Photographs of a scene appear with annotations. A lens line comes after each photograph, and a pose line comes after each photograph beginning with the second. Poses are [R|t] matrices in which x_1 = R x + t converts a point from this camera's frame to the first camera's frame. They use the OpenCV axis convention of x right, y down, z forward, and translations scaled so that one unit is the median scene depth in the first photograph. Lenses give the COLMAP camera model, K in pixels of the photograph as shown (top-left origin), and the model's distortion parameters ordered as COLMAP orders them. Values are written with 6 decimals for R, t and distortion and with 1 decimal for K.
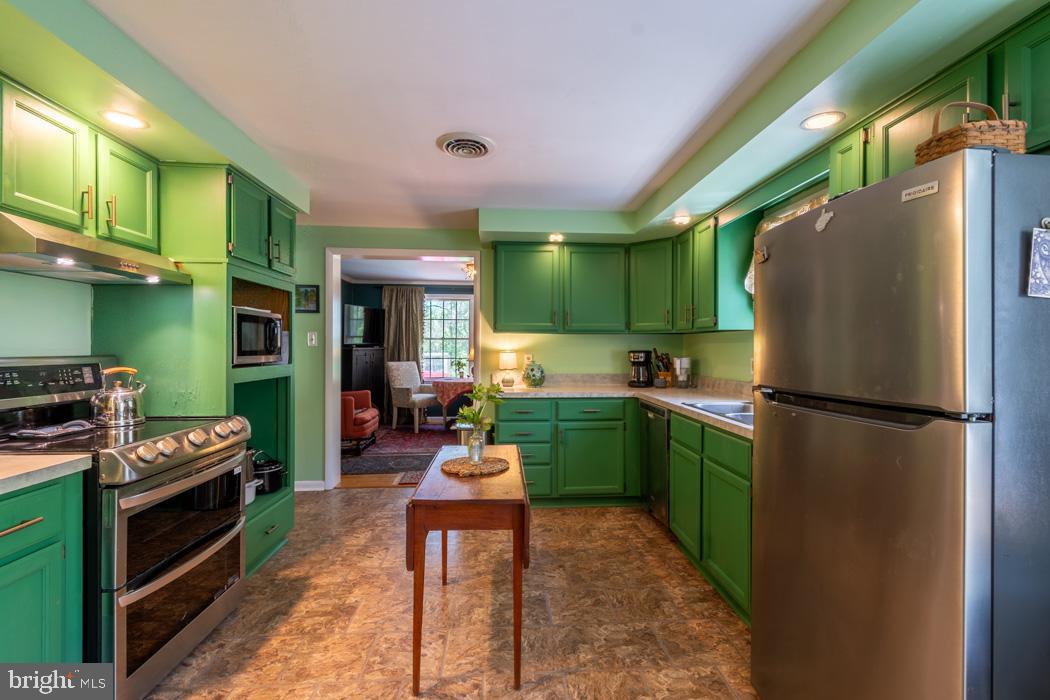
lens RADIAL K [[469.8, 0, 532.6], [0, 469.8, 348.4], [0, 0, 1]] dist [0.009785, -0.004948]
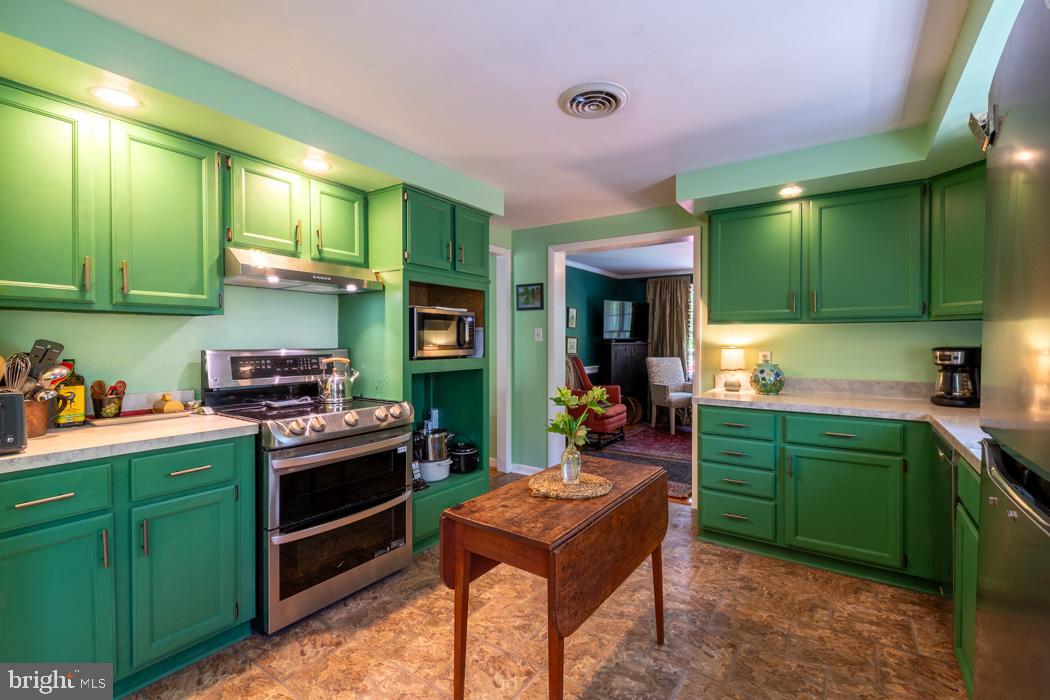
lens RADIAL K [[469.8, 0, 527.4], [0, 469.8, 346.9], [0, 0, 1]] dist [0.009785, -0.004948]
pose [[0.782571, 0.005685, -0.622536, 0.243531], [-0.000819, 0.999967, 0.008102, -0.000444], [0.622561, -0.005831, 0.782550, 0.224051]]
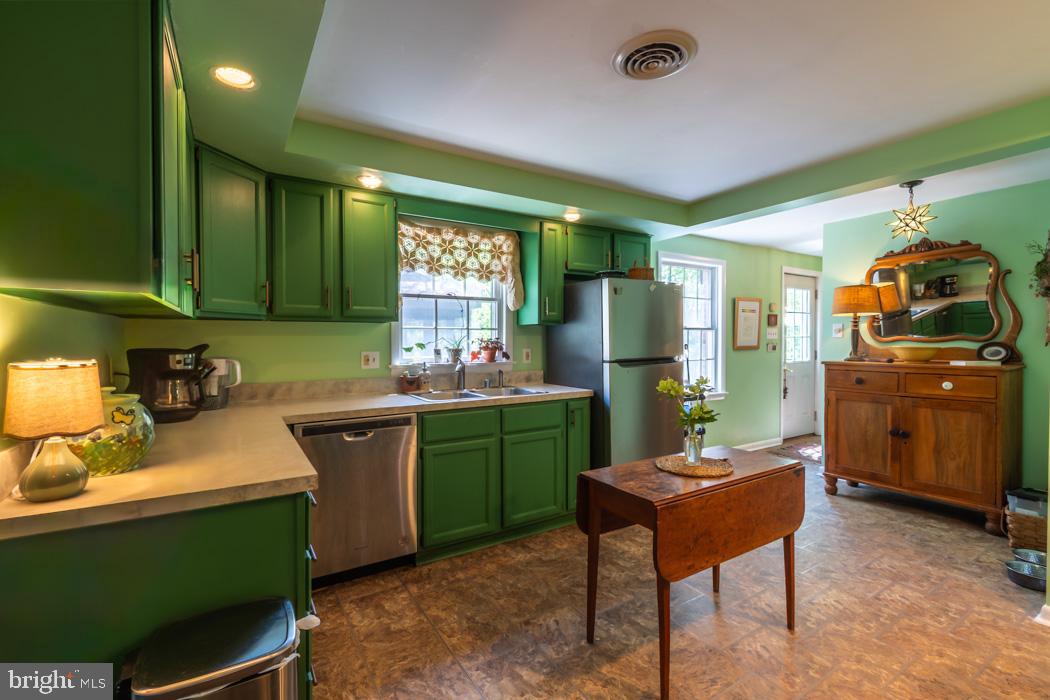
lens RADIAL K [[469.8, 0, 527.5], [0, 469.8, 346.5], [0, 0, 1]] dist [0.009785, -0.004948]
pose [[-0.475791, -0.015707, 0.879418, -0.573573], [0.005980, 0.999760, 0.021092, -0.009328], [-0.879538, 0.015294, -0.475583, 1.266578]]
